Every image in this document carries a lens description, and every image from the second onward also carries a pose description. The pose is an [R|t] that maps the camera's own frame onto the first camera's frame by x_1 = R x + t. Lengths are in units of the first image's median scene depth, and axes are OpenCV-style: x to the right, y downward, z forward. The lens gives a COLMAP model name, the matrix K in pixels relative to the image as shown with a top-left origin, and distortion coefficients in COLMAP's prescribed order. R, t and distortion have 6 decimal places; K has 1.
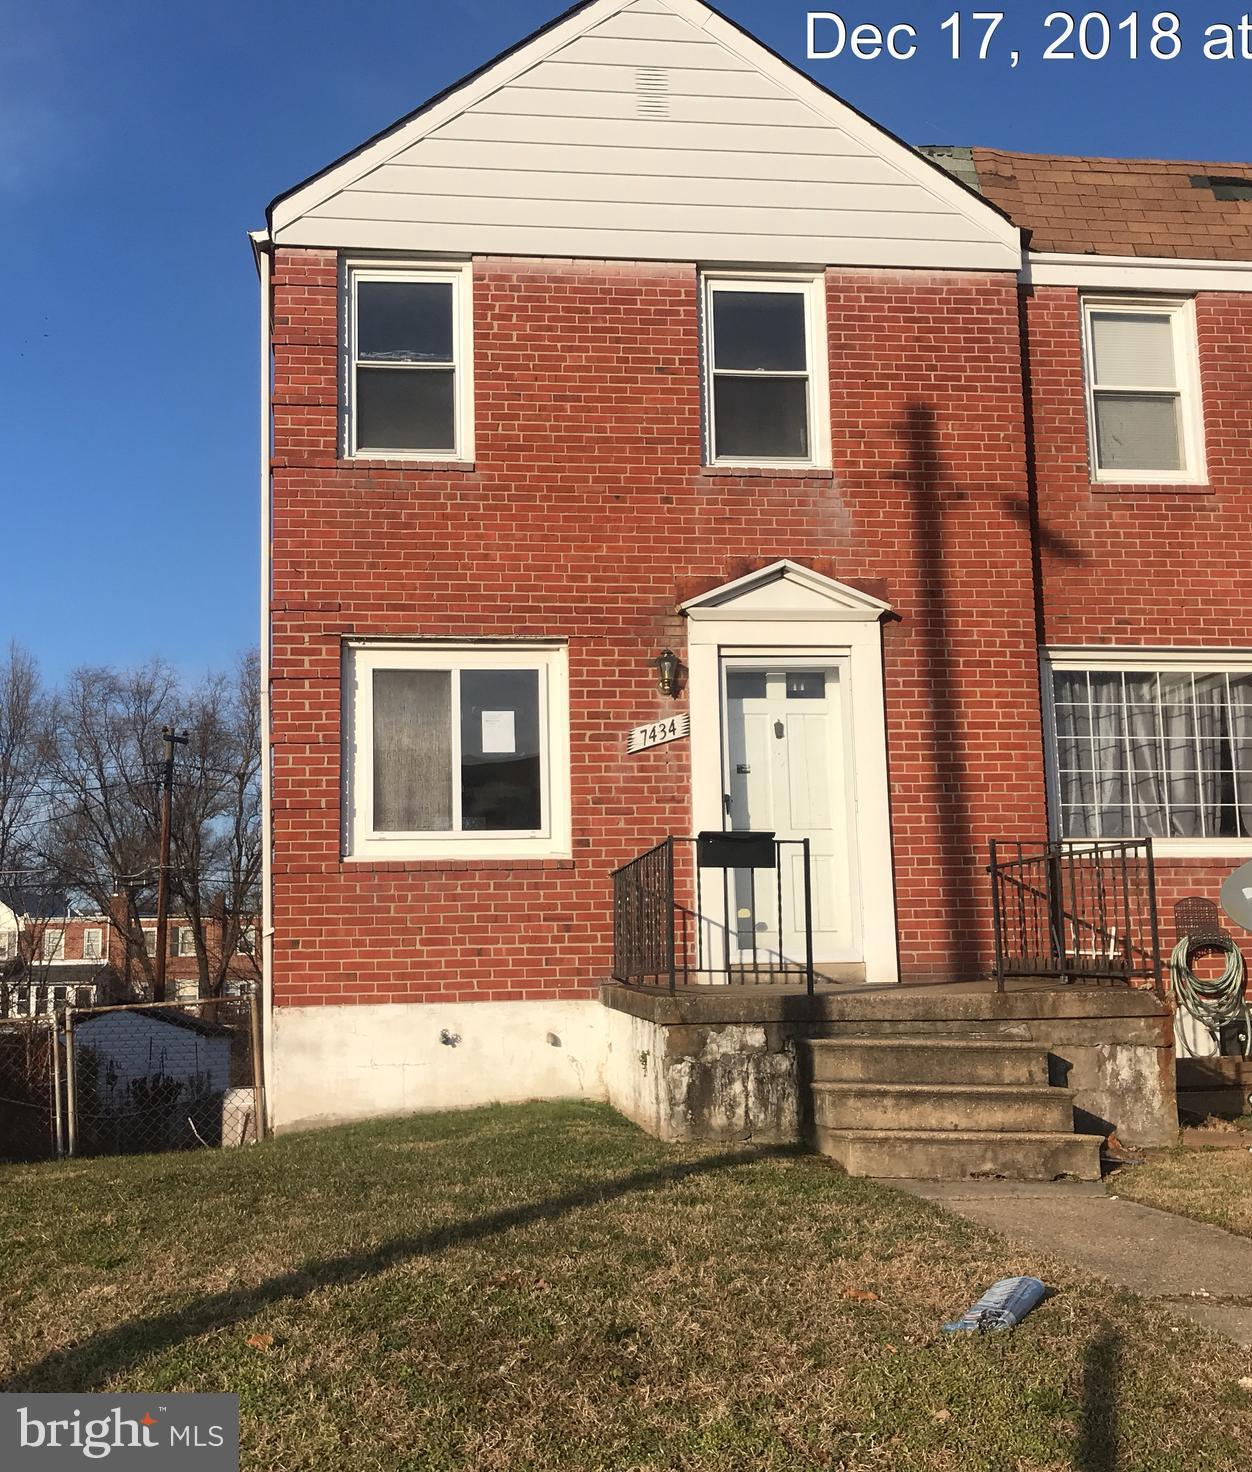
lens RADIAL K [[1636.5, 0, 624.2], [0, 1636.5, 749.7], [0, 0, 1]] dist [0.029224, 0.000000]
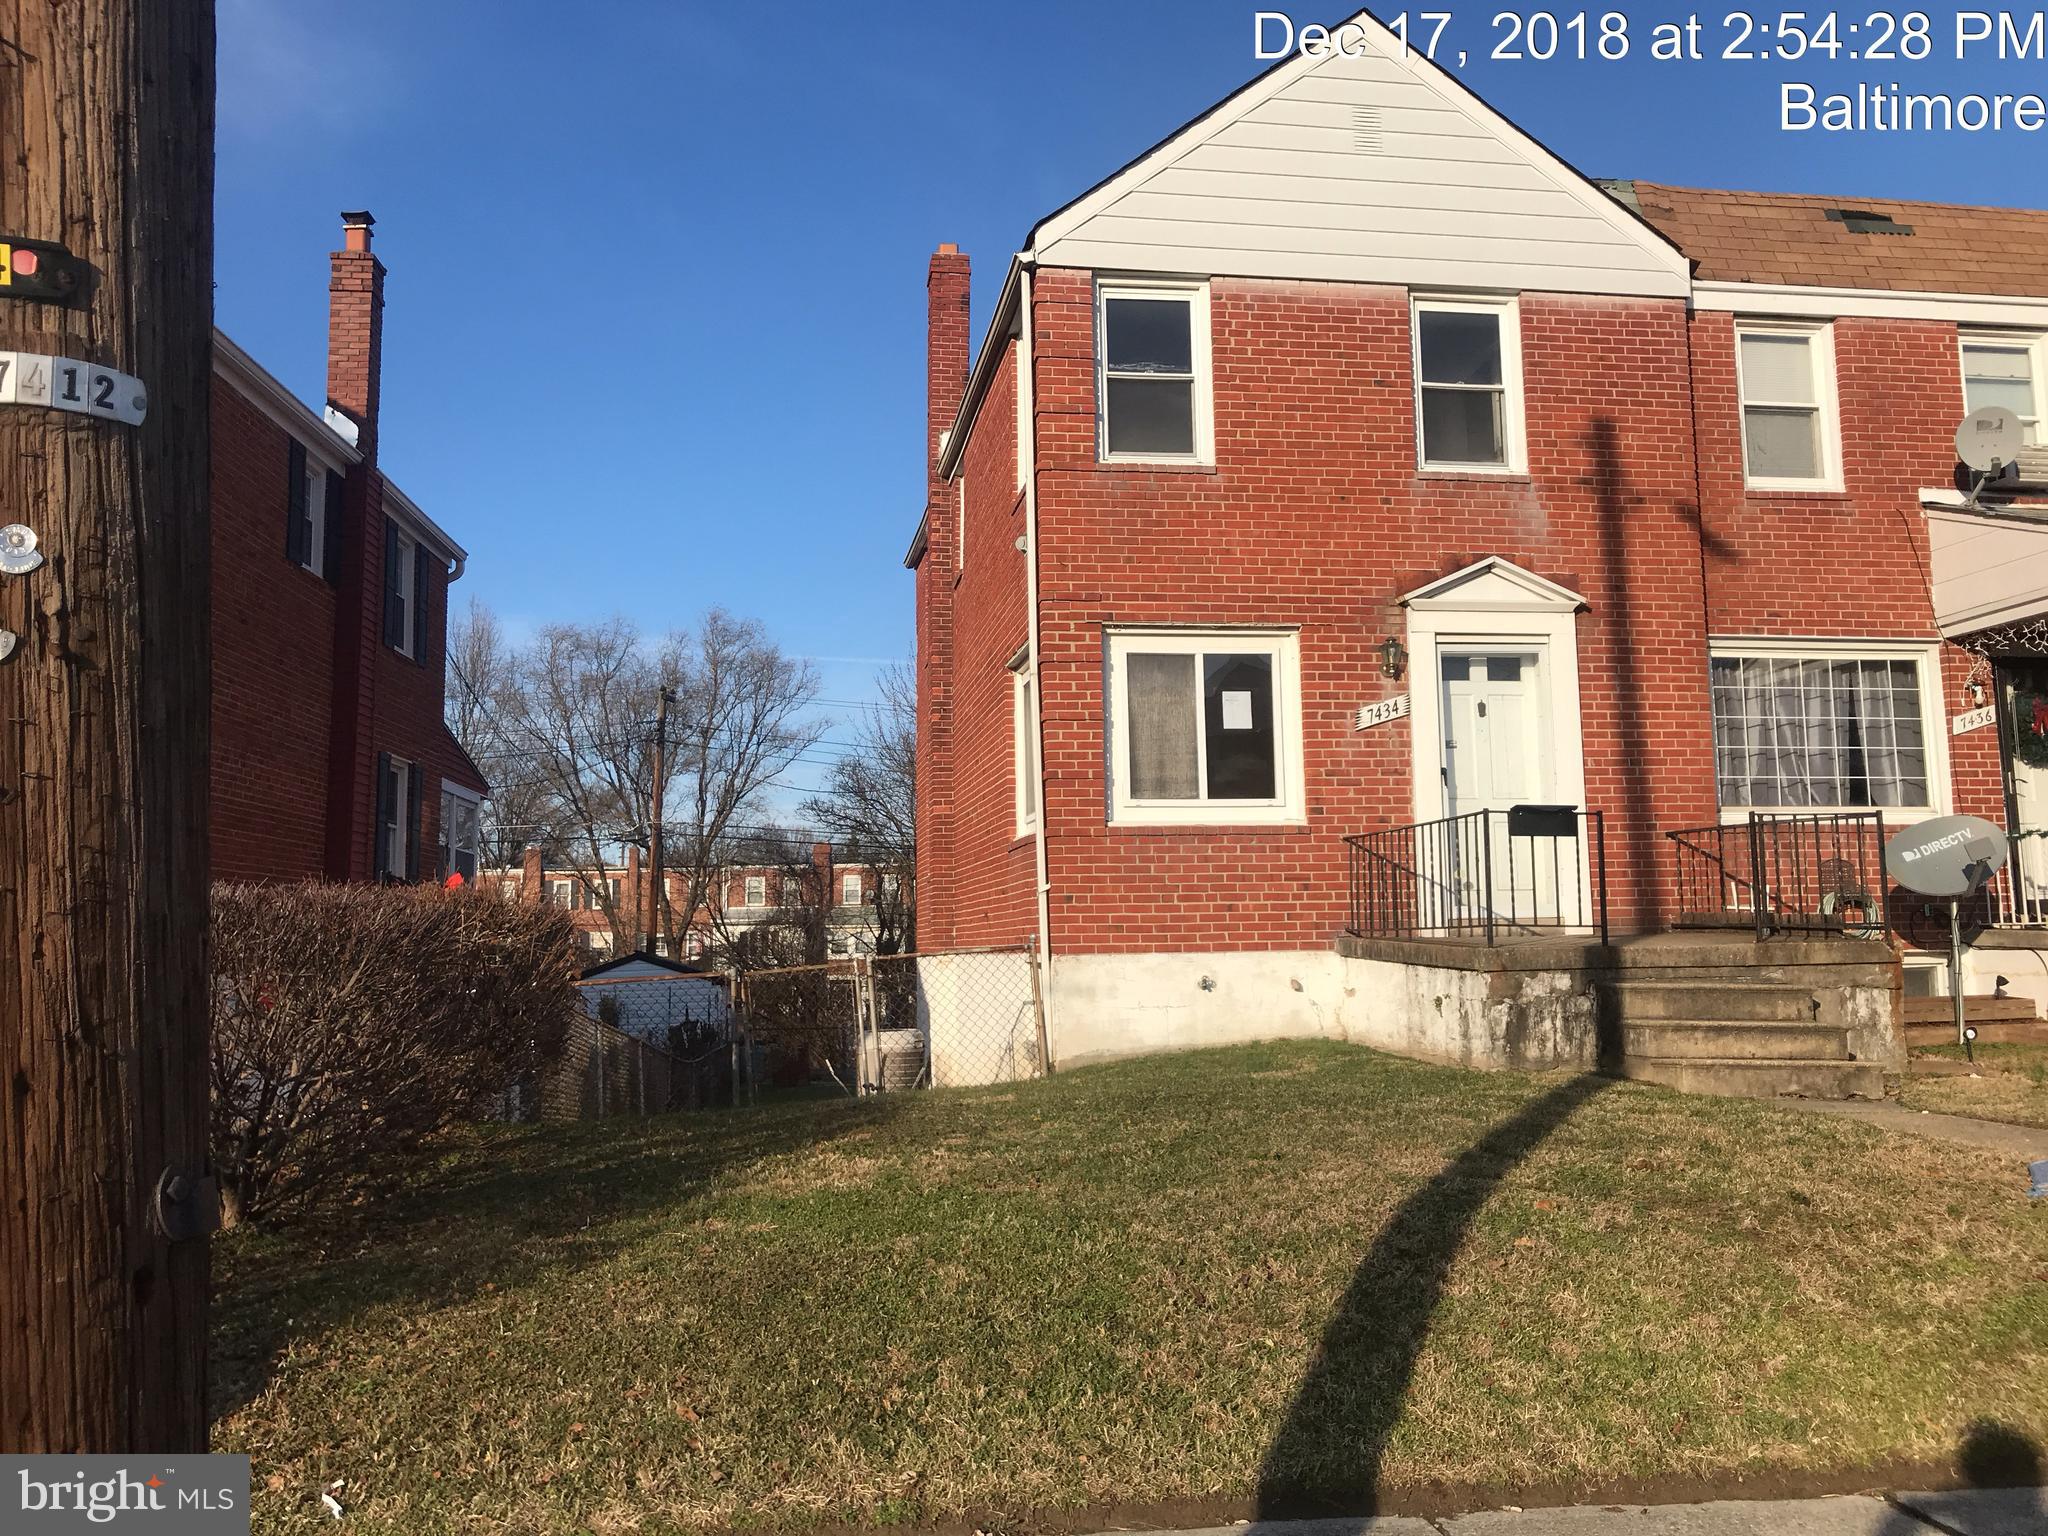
lens RADIAL K [[1681.9, 0, 1007.5], [0, 1681.9, 746.5], [0, 0, 1]] dist [0.034253, -0.052047]
pose [[0.998710, 0.005447, 0.050490, -0.287237], [-0.006841, 0.999599, 0.027480, -0.016417], [-0.050320, -0.027790, 0.998346, -0.132371]]
